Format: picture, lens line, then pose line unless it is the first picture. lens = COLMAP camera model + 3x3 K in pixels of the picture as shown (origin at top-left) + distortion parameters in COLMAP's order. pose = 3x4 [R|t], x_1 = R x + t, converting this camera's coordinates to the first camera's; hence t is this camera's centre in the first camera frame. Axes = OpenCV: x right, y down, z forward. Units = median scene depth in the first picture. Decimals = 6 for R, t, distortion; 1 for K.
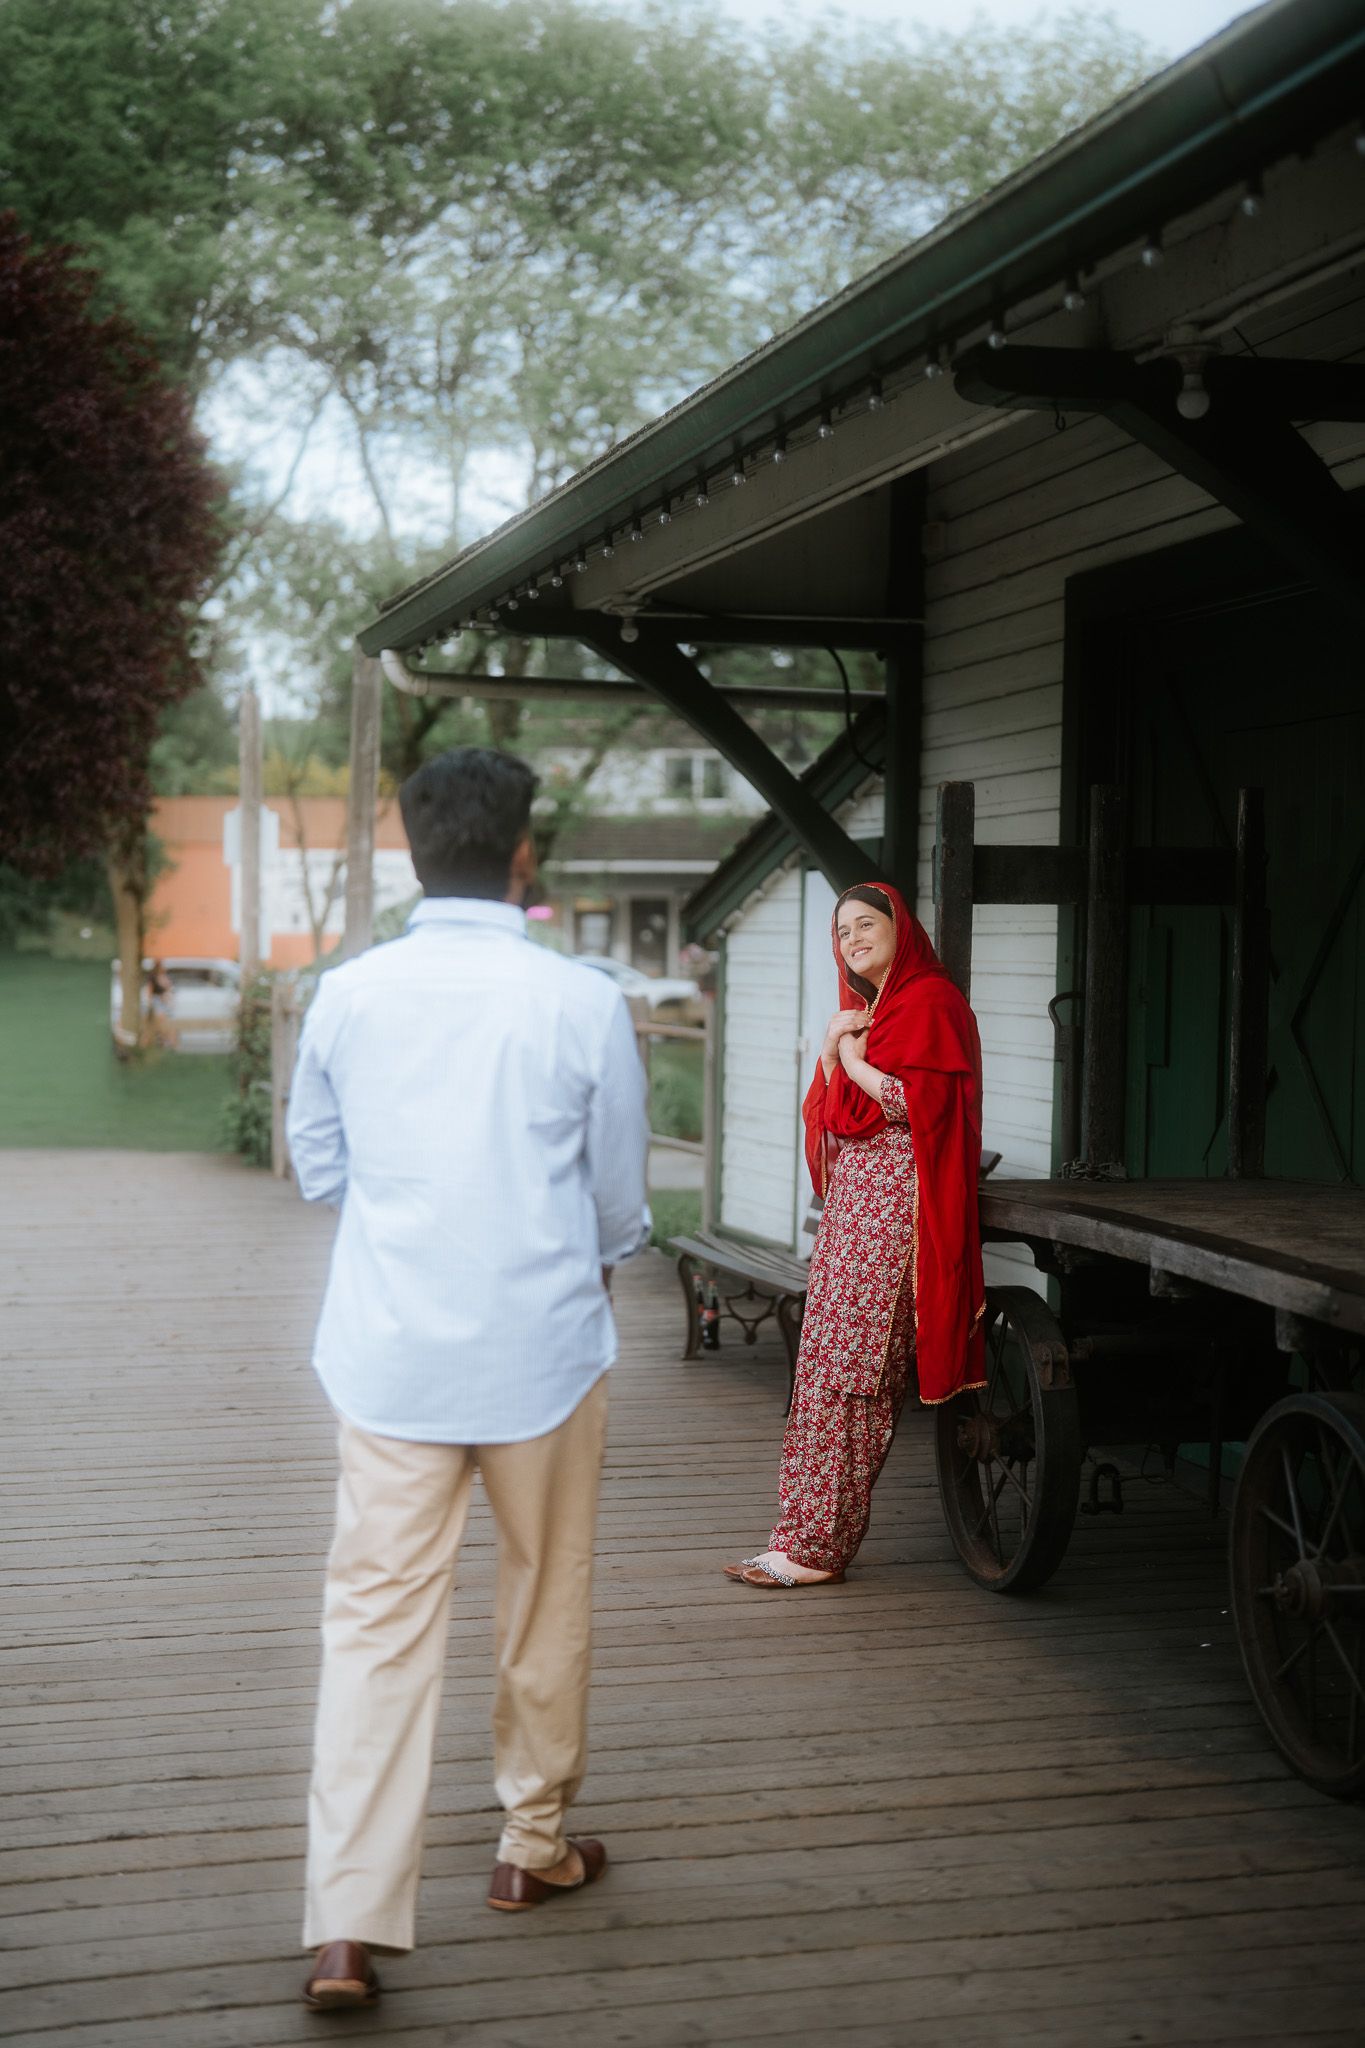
lens RADIAL K [[2870.6, 0, 681.1], [0, 2870.6, 1062.0], [0, 0, 1]] dist [-0.223743, 1.320880]
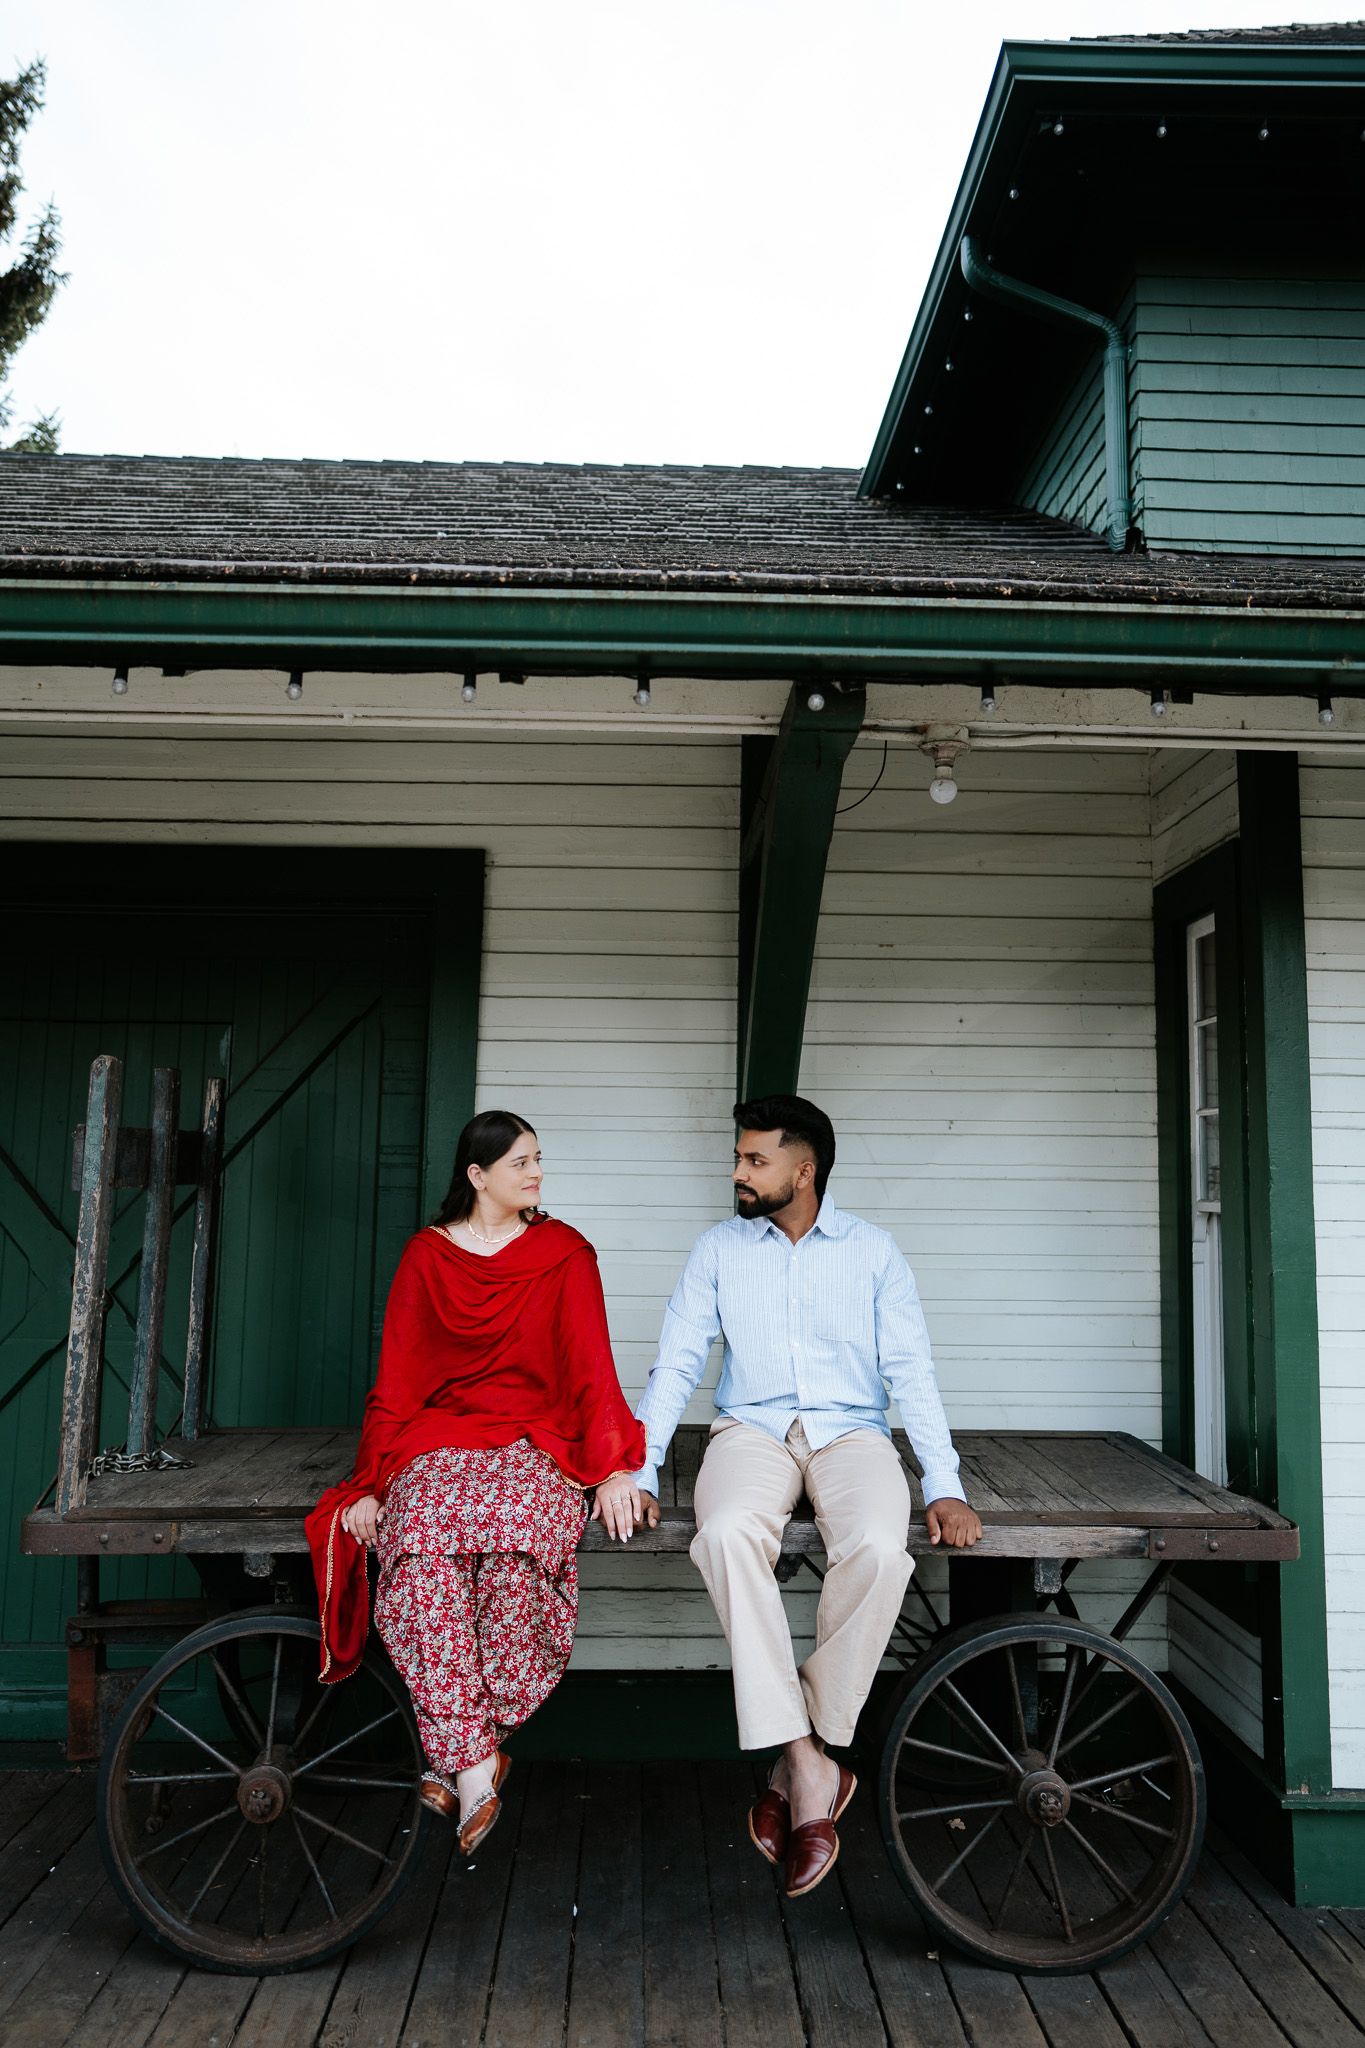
lens RADIAL K [[1334.8, 0, 678.1], [0, 1334.8, 1012.4], [0, 0, 1]] dist [-0.025771, 0.001573]
pose [[0.234561, 0.114809, 0.965298, -0.312479], [0.028116, 0.991785, -0.124791, -0.060577], [-0.971695, 0.056411, 0.229406, 0.820451]]
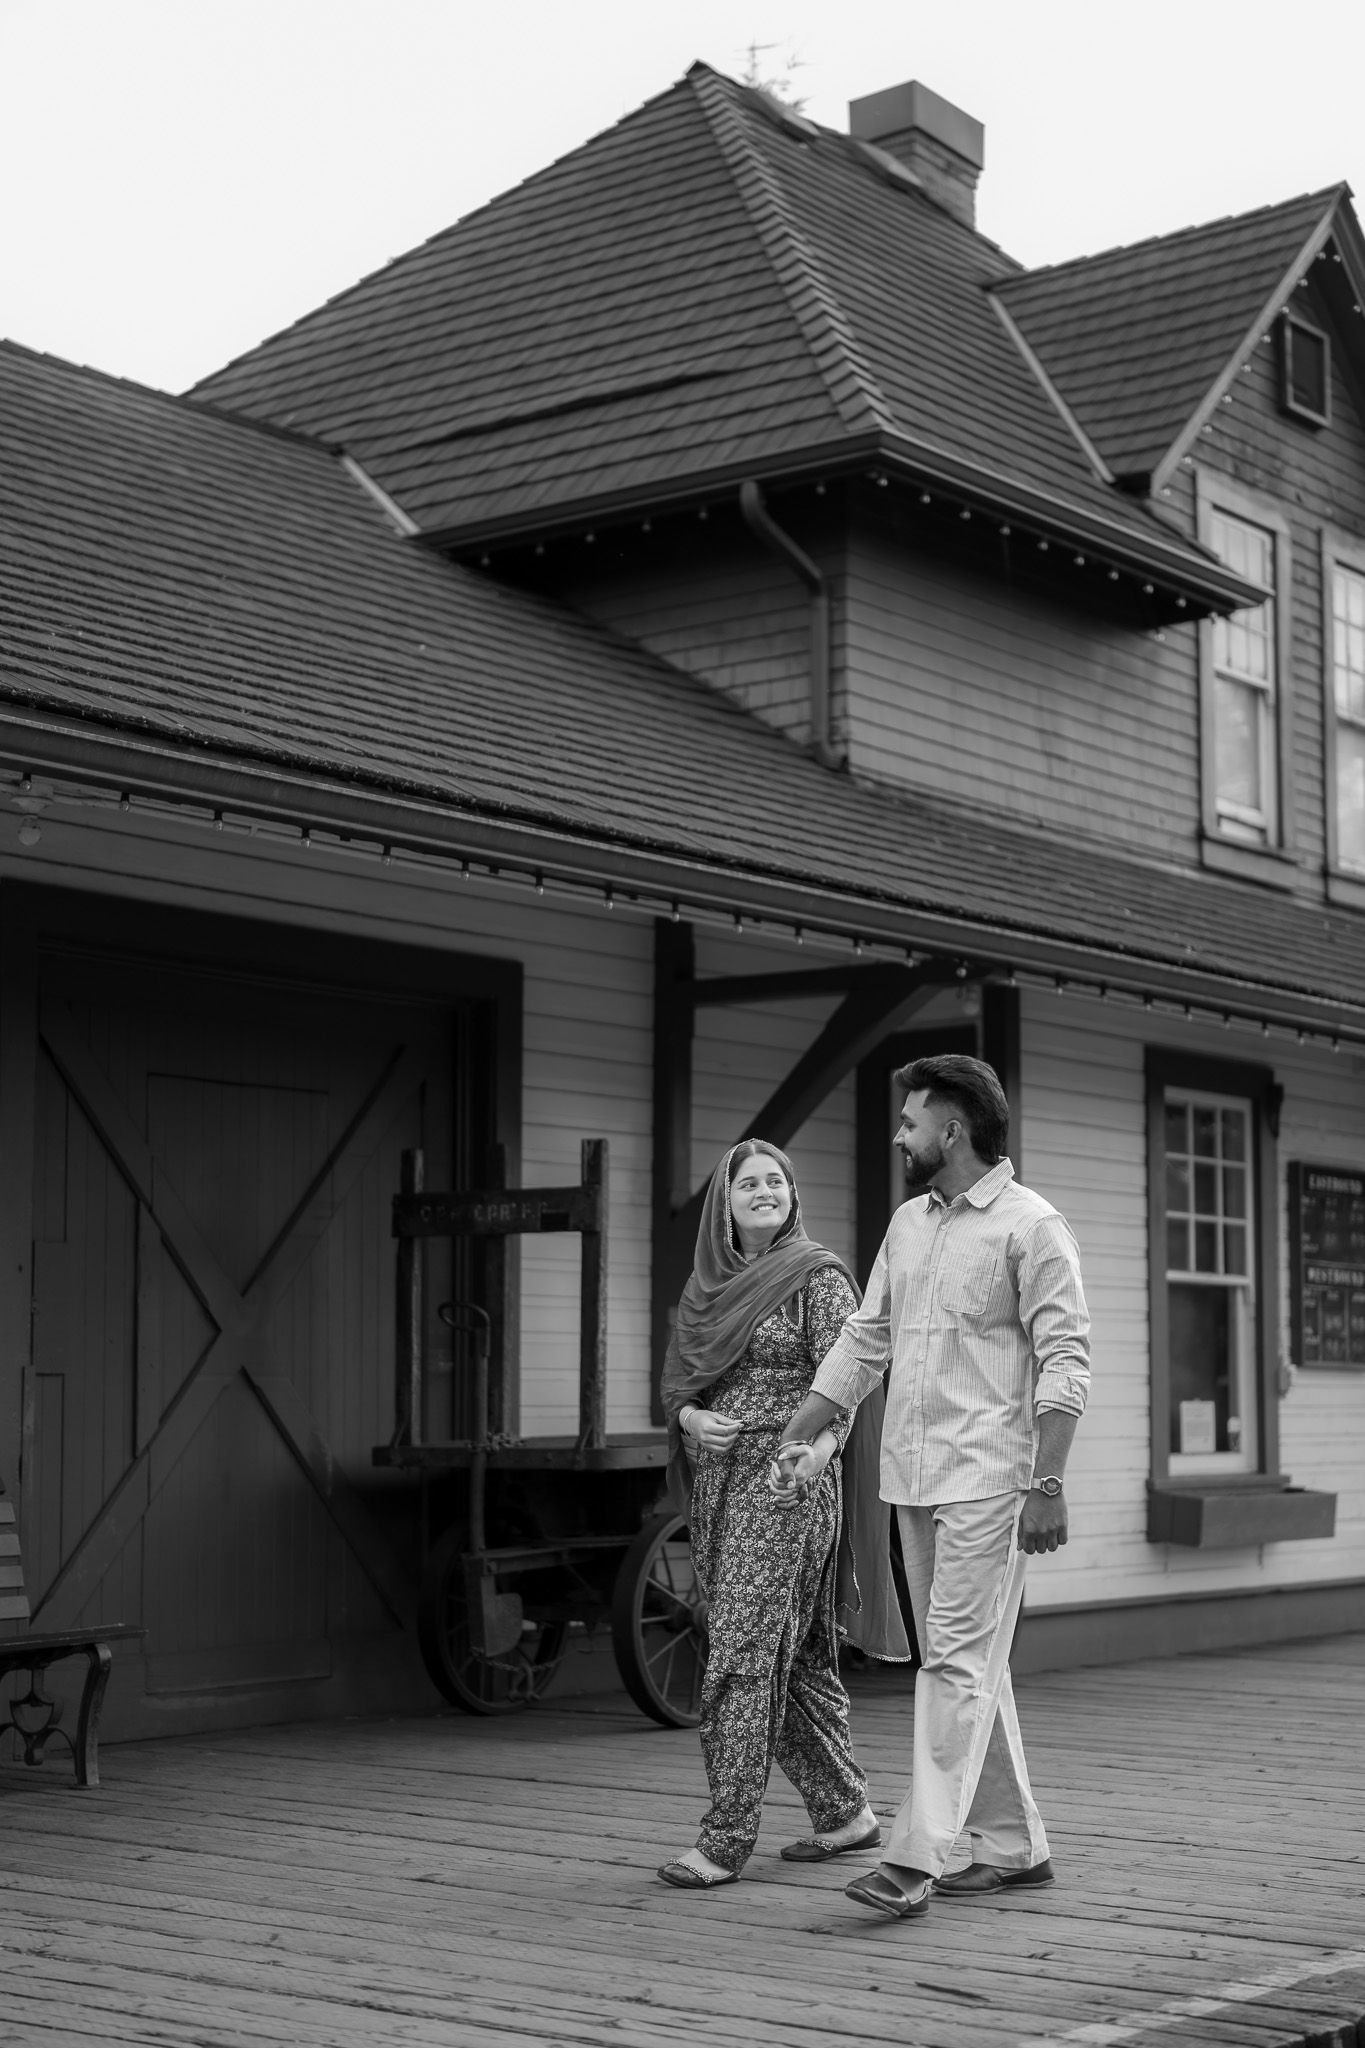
lens RADIAL K [[3291.7, 0, 682.5], [0, 3291.7, 1024.0], [0, 0, 1]] dist [0.133103, -0.058110]
pose [[-0.607888, 0.077848, 0.790197, -1.275224], [0.023414, 0.996507, -0.080162, -0.031639], [-0.793677, -0.030228, -0.607588, 2.129056]]
